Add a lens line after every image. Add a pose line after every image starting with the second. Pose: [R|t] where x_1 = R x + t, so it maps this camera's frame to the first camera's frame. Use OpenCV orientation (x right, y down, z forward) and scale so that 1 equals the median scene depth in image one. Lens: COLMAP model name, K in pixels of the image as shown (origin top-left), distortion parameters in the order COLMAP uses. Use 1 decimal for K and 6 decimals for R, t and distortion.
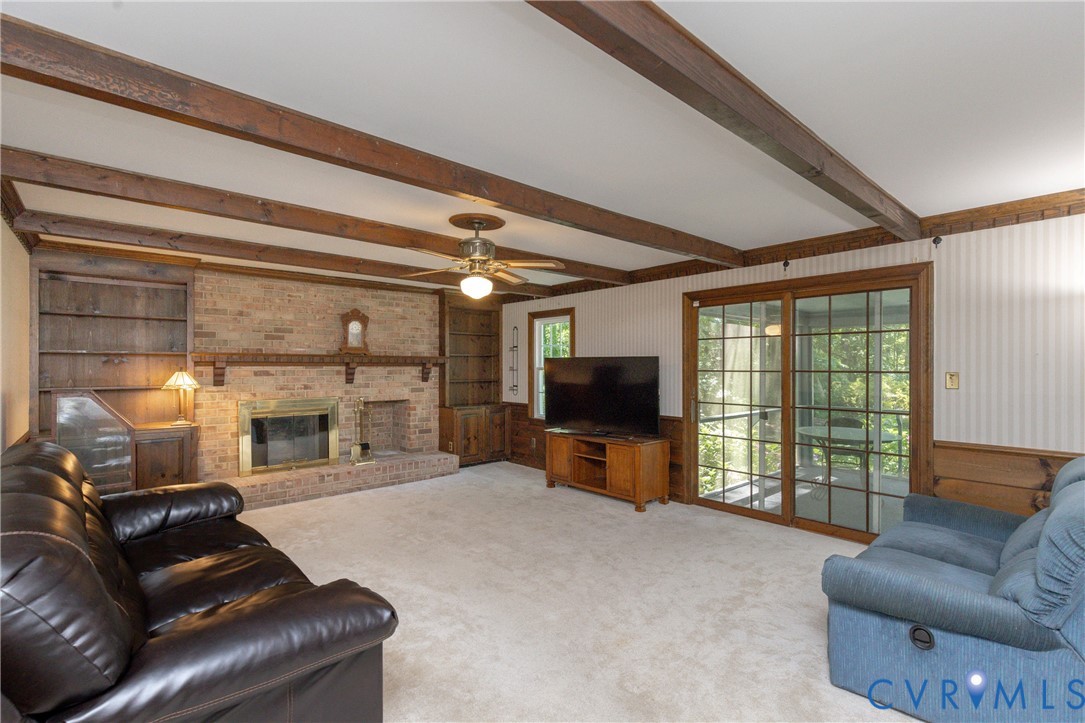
lens RADIAL K [[493.7, 0, 542.5], [0, 493.7, 361.5], [0, 0, 1]] dist [0.001307, 0.000022]
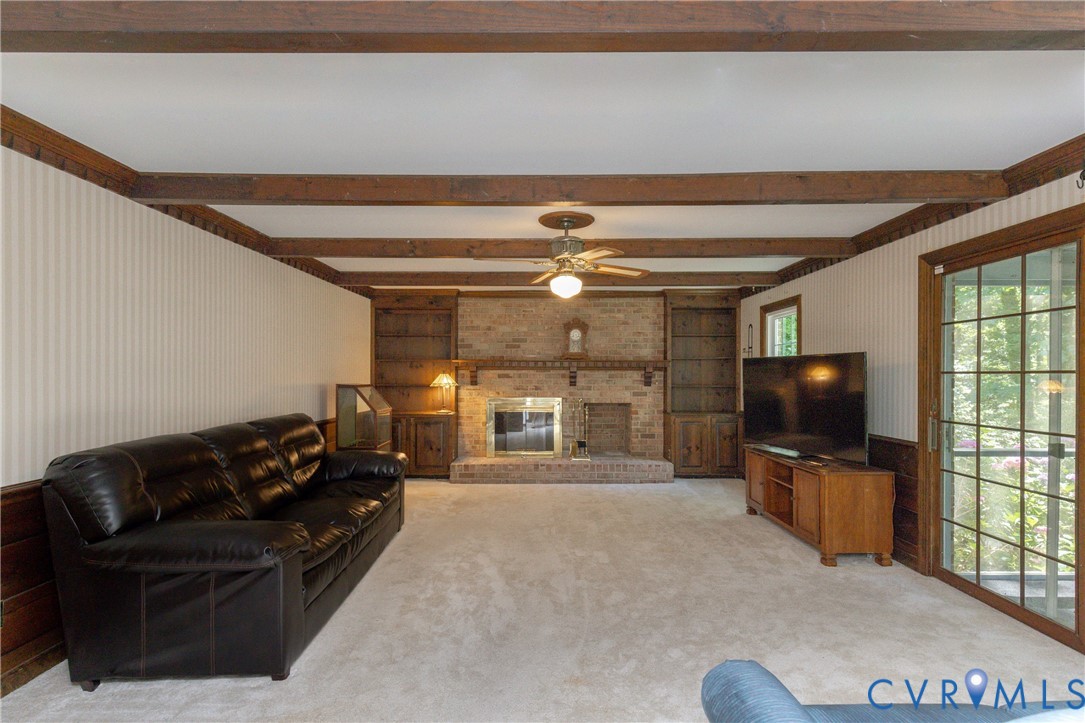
lens RADIAL K [[491.9, 0, 541.8], [0, 491.9, 372.2], [0, 0, 1]] dist [0.001048, 0.000157]
pose [[0.741987, -0.002495, -0.670409, 0.329870], [0.004670, 0.999988, 0.001447, 0.013585], [0.670398, -0.004204, 0.741990, 0.155983]]
